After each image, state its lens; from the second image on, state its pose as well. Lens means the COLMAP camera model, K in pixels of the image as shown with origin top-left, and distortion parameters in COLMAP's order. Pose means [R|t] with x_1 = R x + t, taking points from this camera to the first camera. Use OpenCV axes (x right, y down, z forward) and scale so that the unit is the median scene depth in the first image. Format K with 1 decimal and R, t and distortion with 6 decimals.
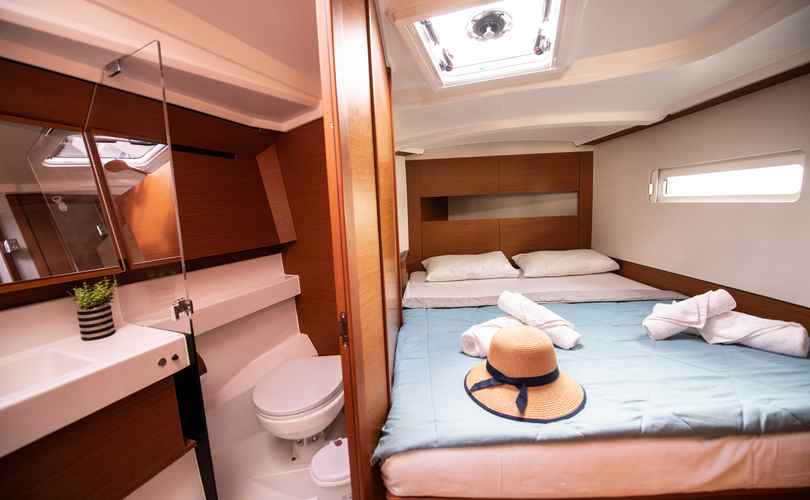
lens RADIAL K [[317.5, 0, 405.0], [0, 317.5, 250.0], [0, 0, 1]] dist [-0.014549, -0.000076]
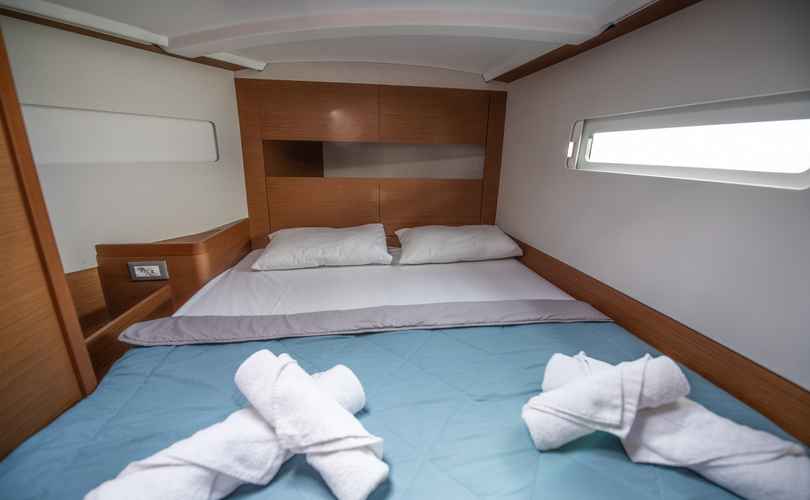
lens RADIAL K [[322.8, 0, 398.6], [0, 322.8, 250.6], [0, 0, 1]] dist [-0.008197, -0.000138]
pose [[0.982455, 0.012223, 0.186099, 0.238403], [-0.039448, 0.988893, 0.143300, -0.050839], [-0.182280, -0.148127, 0.972025, 0.295251]]
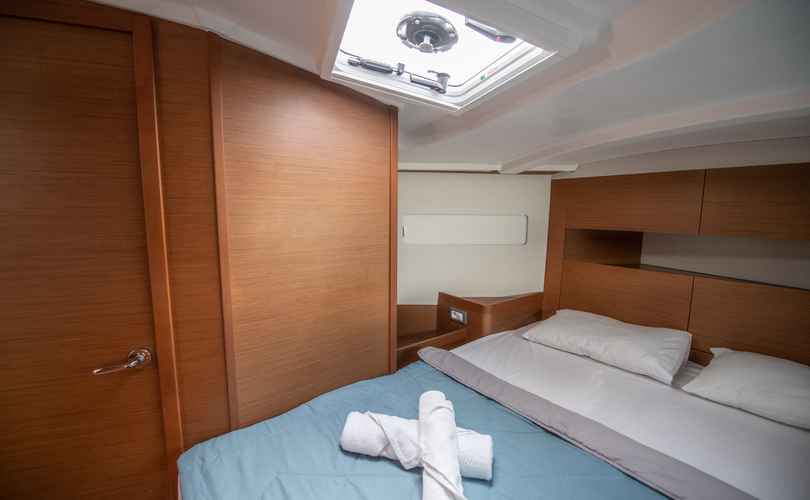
lens RADIAL K [[317.5, 0, 405.0], [0, 317.5, 250.0], [0, 0, 1]] dist [-0.014549, -0.000076]
pose [[0.648526, 0.143454, -0.747553, 0.427310], [-0.140352, 0.987778, 0.067794, -0.127781], [0.748141, 0.060954, 0.660734, 0.249787]]
